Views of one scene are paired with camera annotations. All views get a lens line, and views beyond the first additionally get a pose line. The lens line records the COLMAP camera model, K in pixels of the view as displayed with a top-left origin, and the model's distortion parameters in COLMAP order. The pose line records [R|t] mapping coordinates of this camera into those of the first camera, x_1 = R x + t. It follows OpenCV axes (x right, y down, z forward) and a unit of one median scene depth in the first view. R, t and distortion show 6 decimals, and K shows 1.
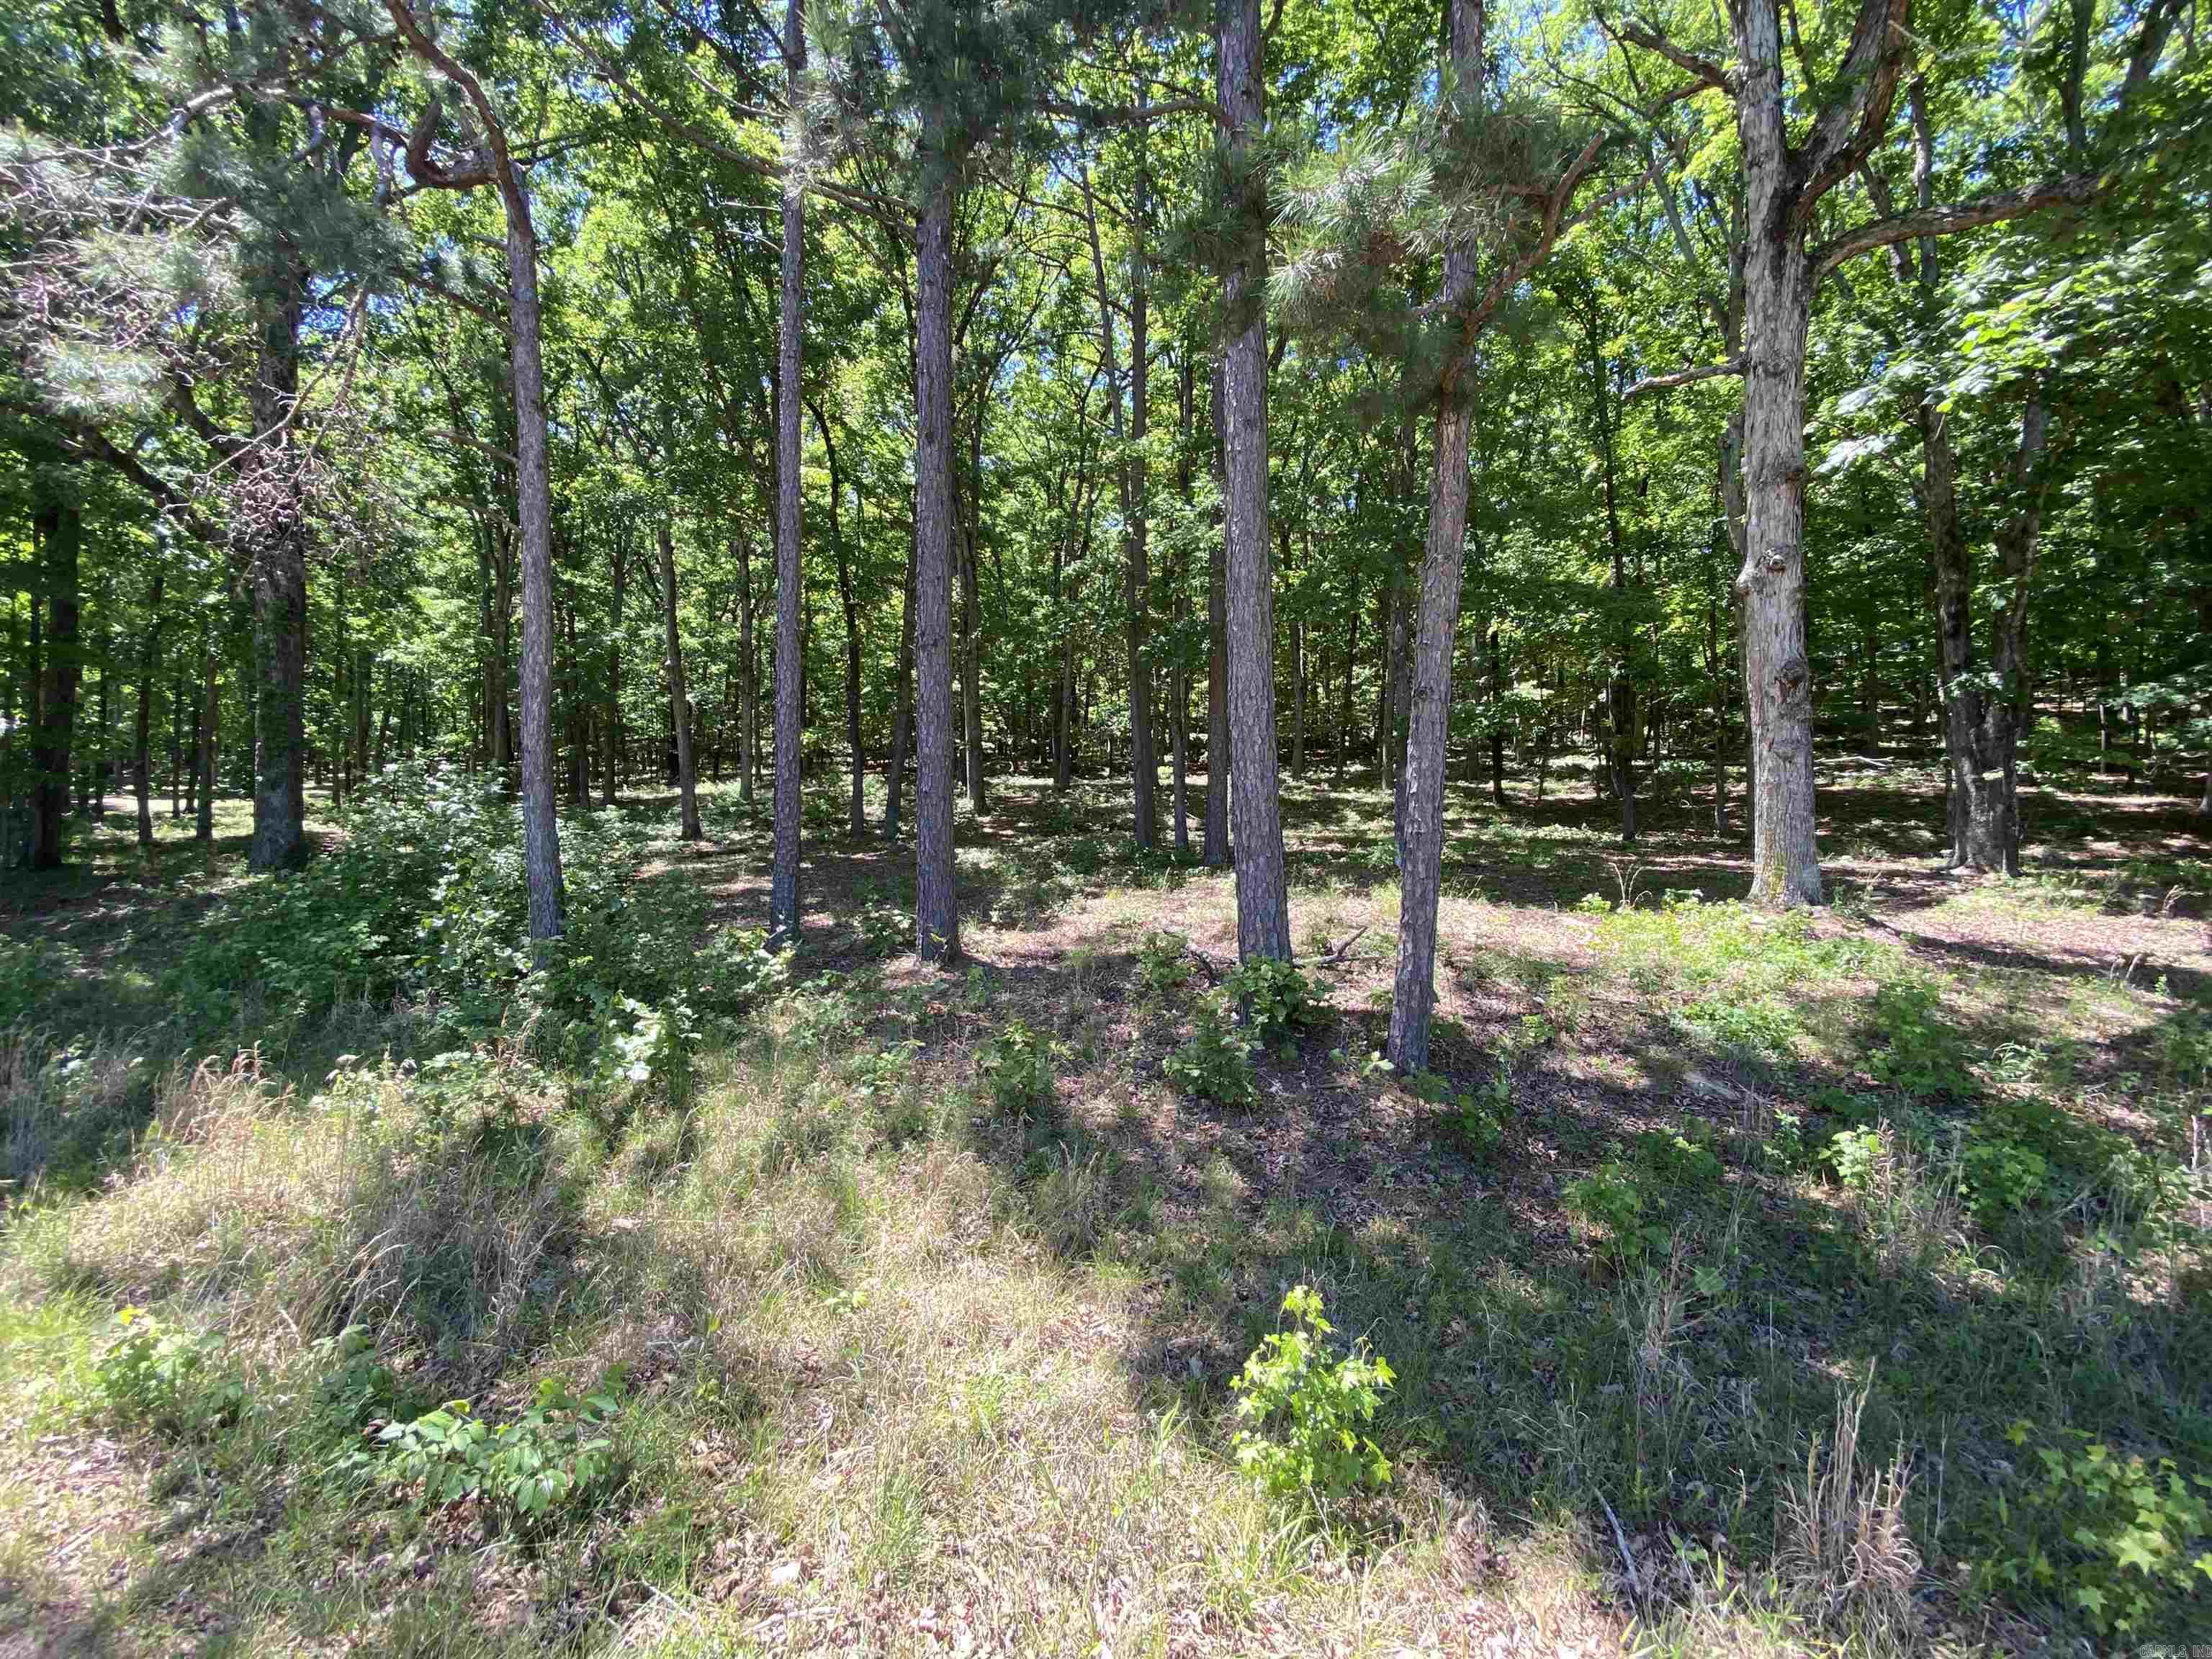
lens RADIAL K [[892.1, 0, 1093.4], [0, 892.1, 836.8], [0, 0, 1]] dist [0.013814, -0.018162]
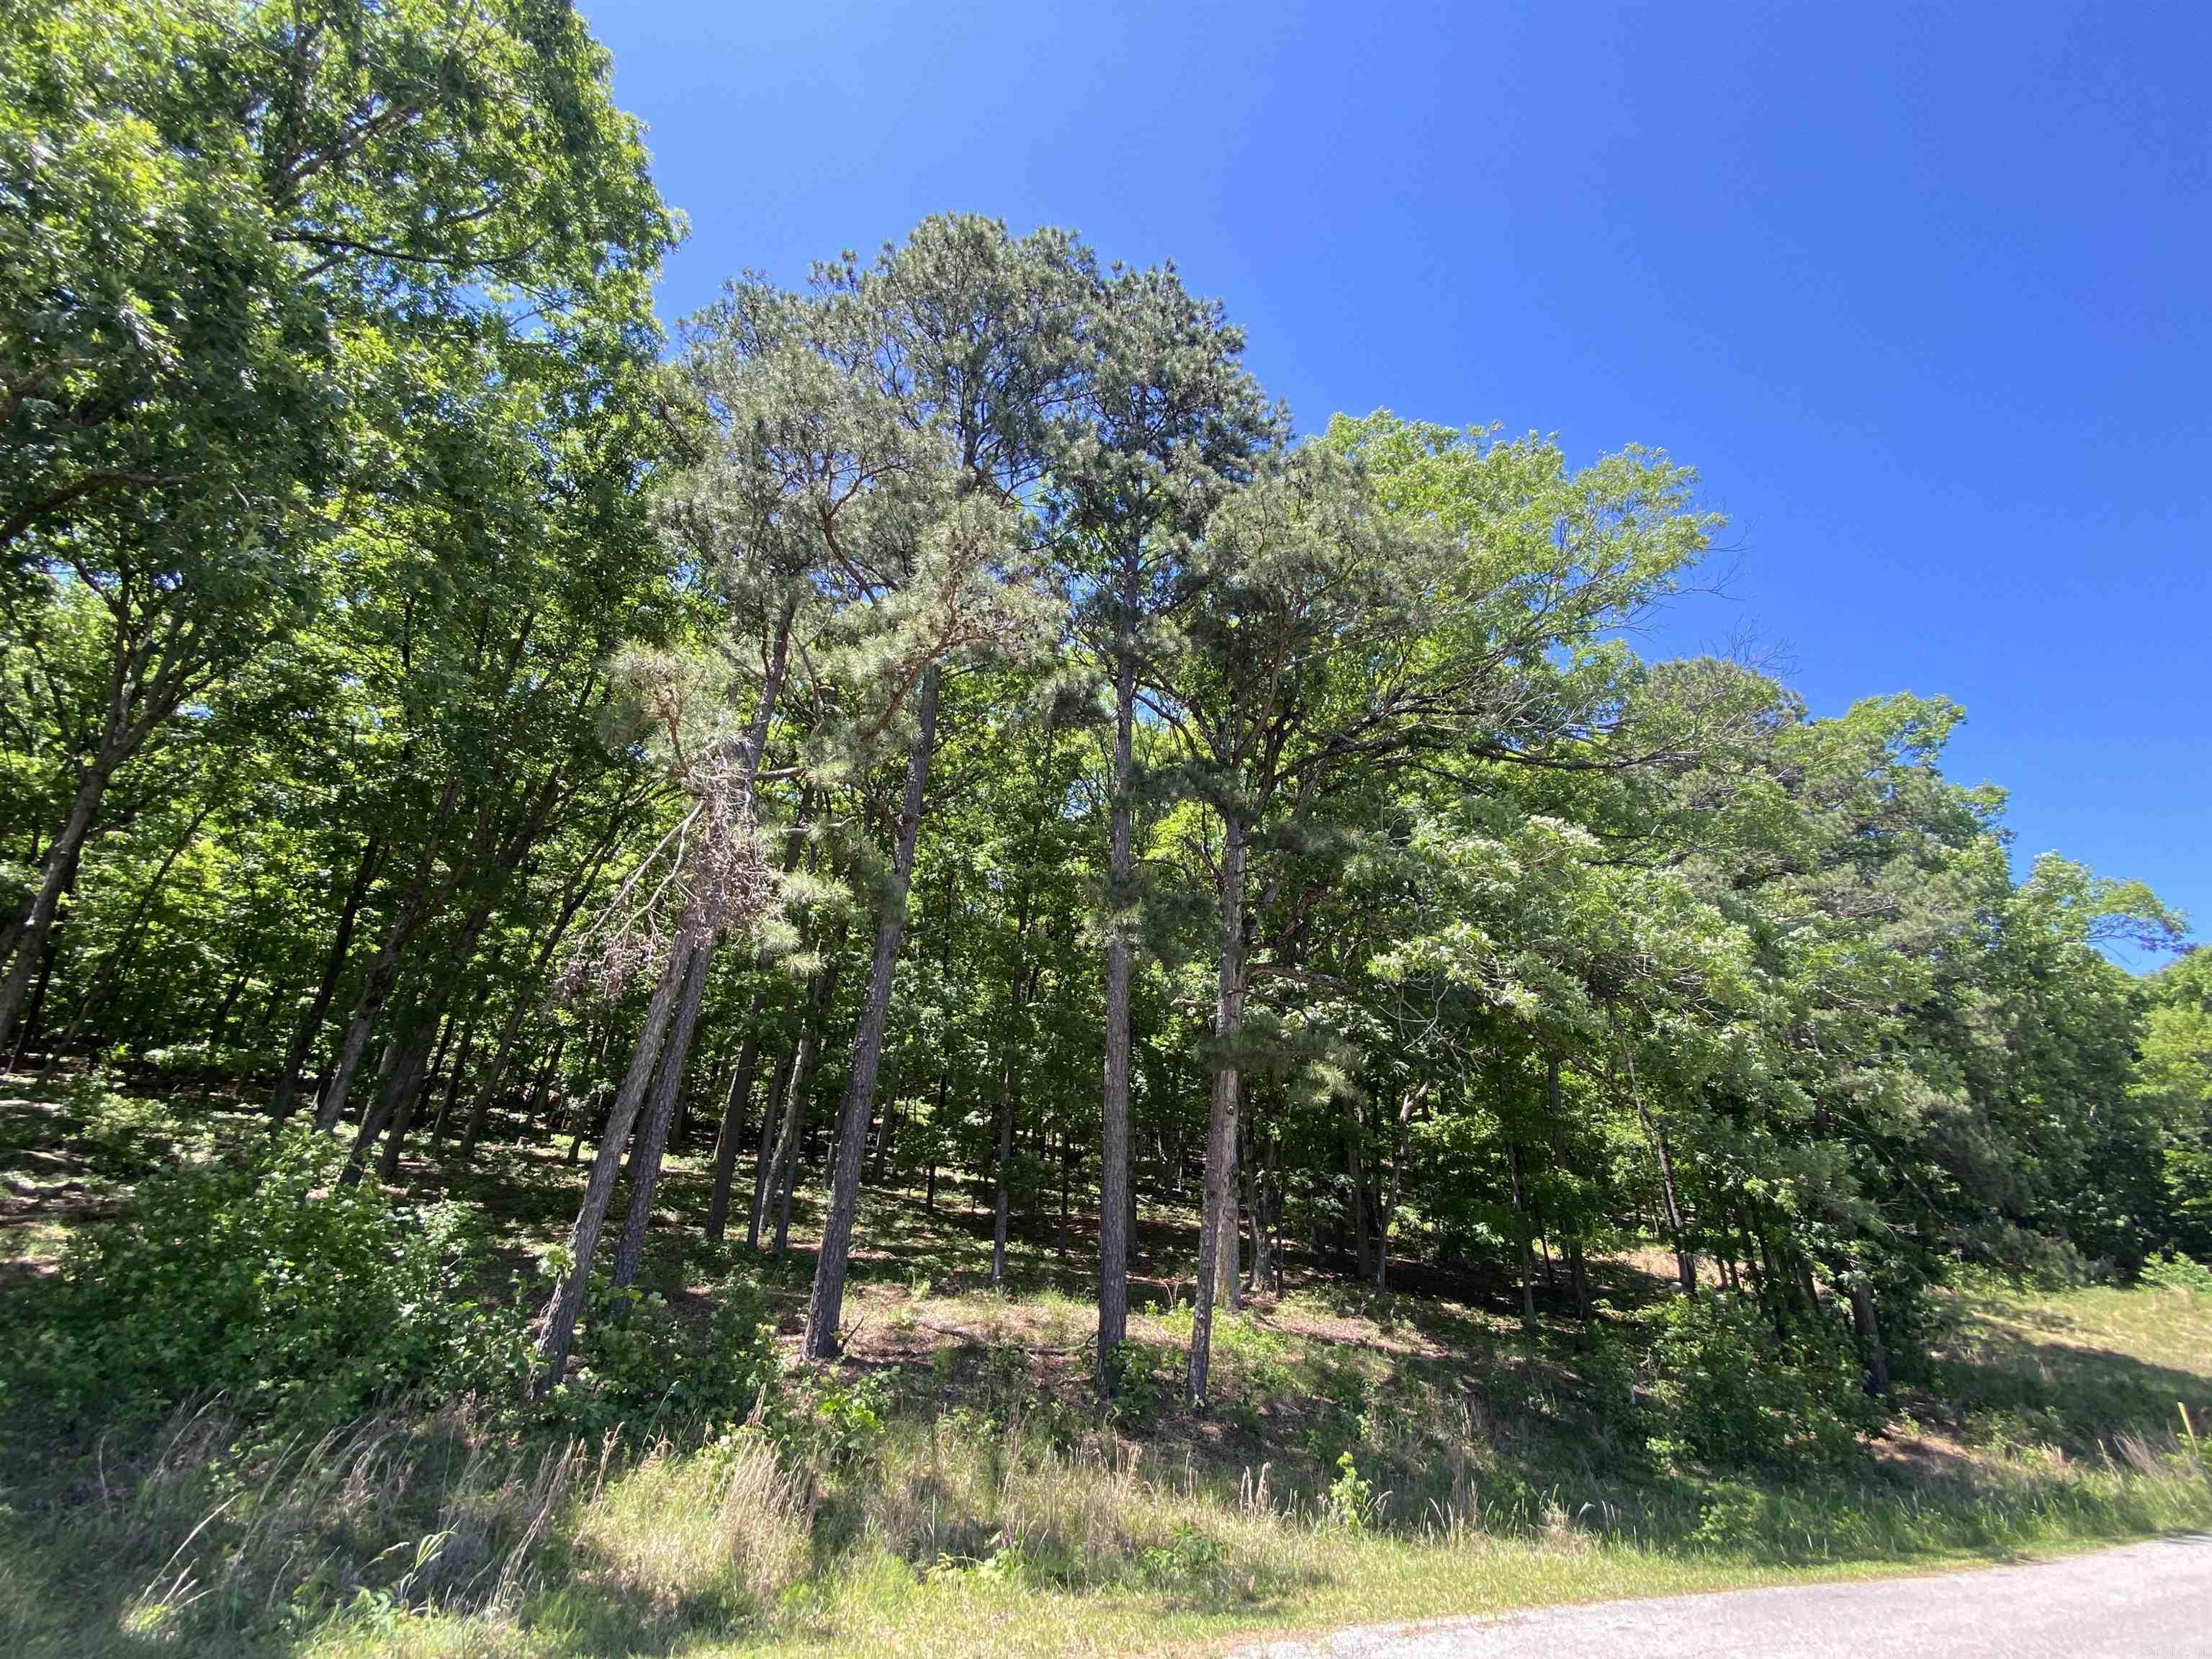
lens RADIAL K [[894.2, 0, 1093.5], [0, 894.2, 836.4], [0, 0, 1]] dist [0.007908, -0.015352]
pose [[0.719563, 0.330918, 0.610510, -0.655262], [-0.061224, 0.905964, -0.418904, -0.011430], [-0.691723, 0.264050, 0.672158, -0.197713]]
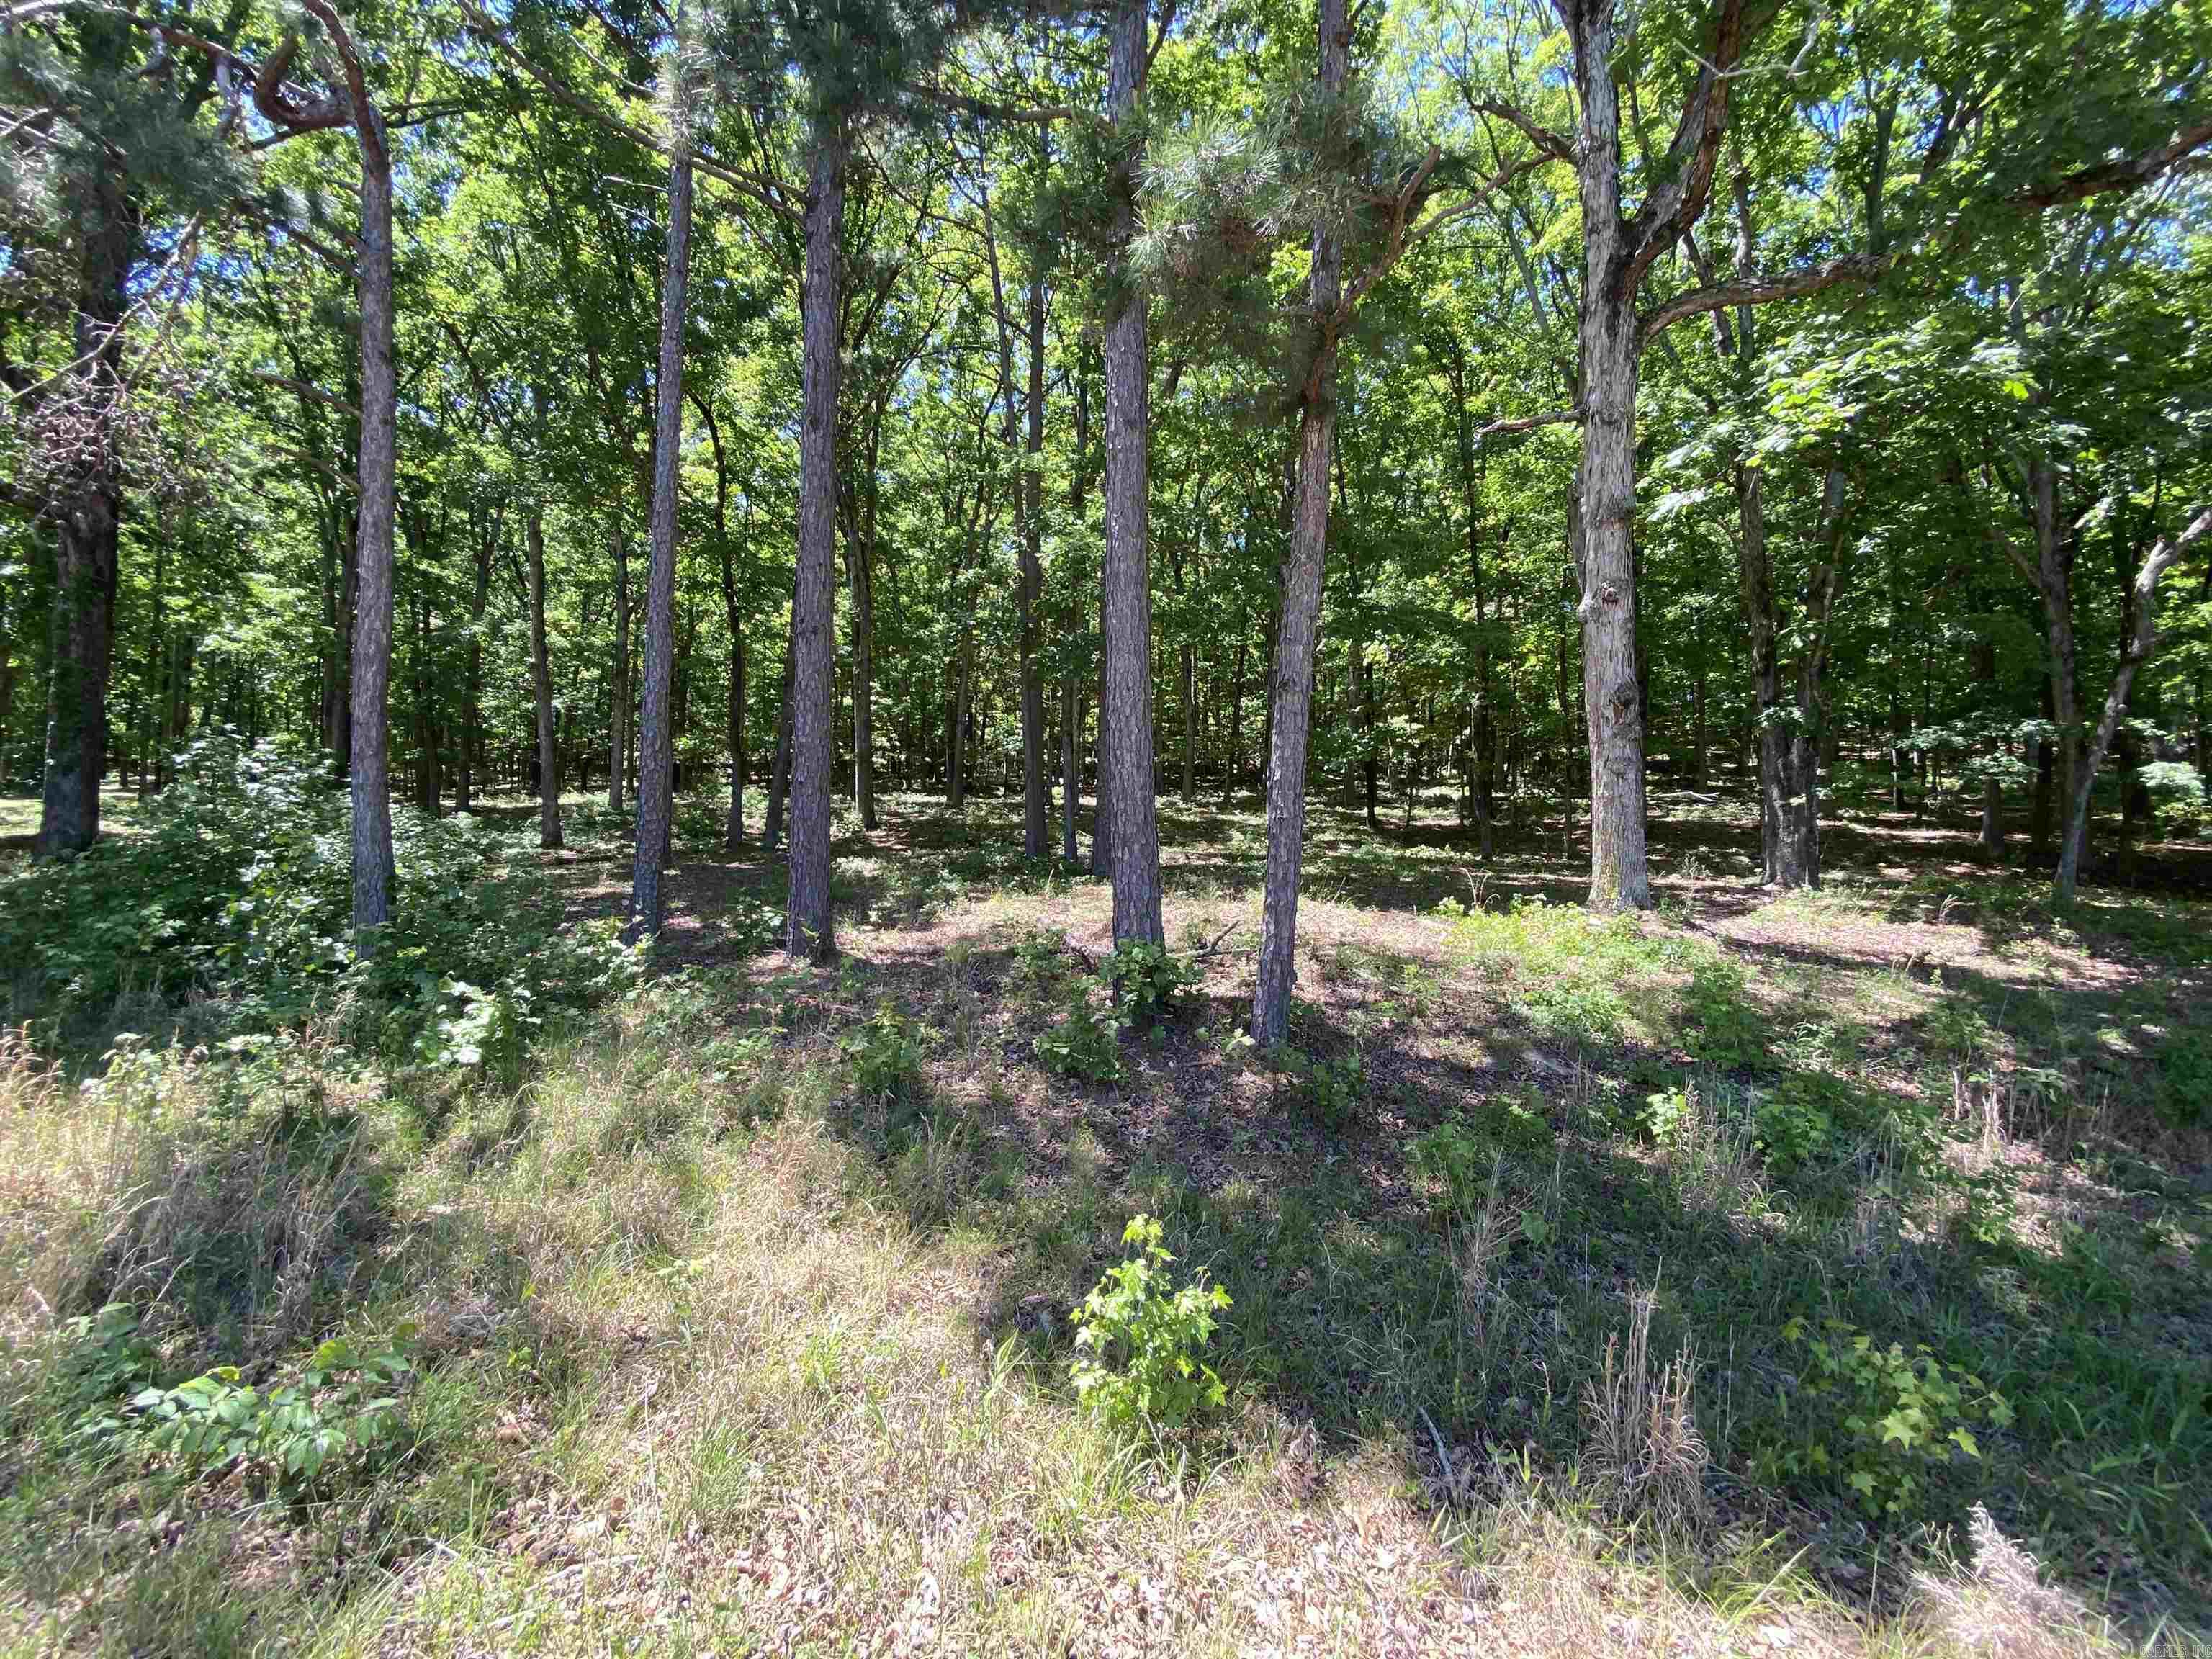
lens RADIAL K [[894.2, 0, 1093.5], [0, 894.2, 836.4], [0, 0, 1]] dist [0.007908, -0.015352]
pose [[0.992919, 0.019231, 0.117228, 0.012051], [-0.015826, 0.999427, -0.029908, 0.024962], [-0.117736, 0.027841, 0.992655, -0.002659]]
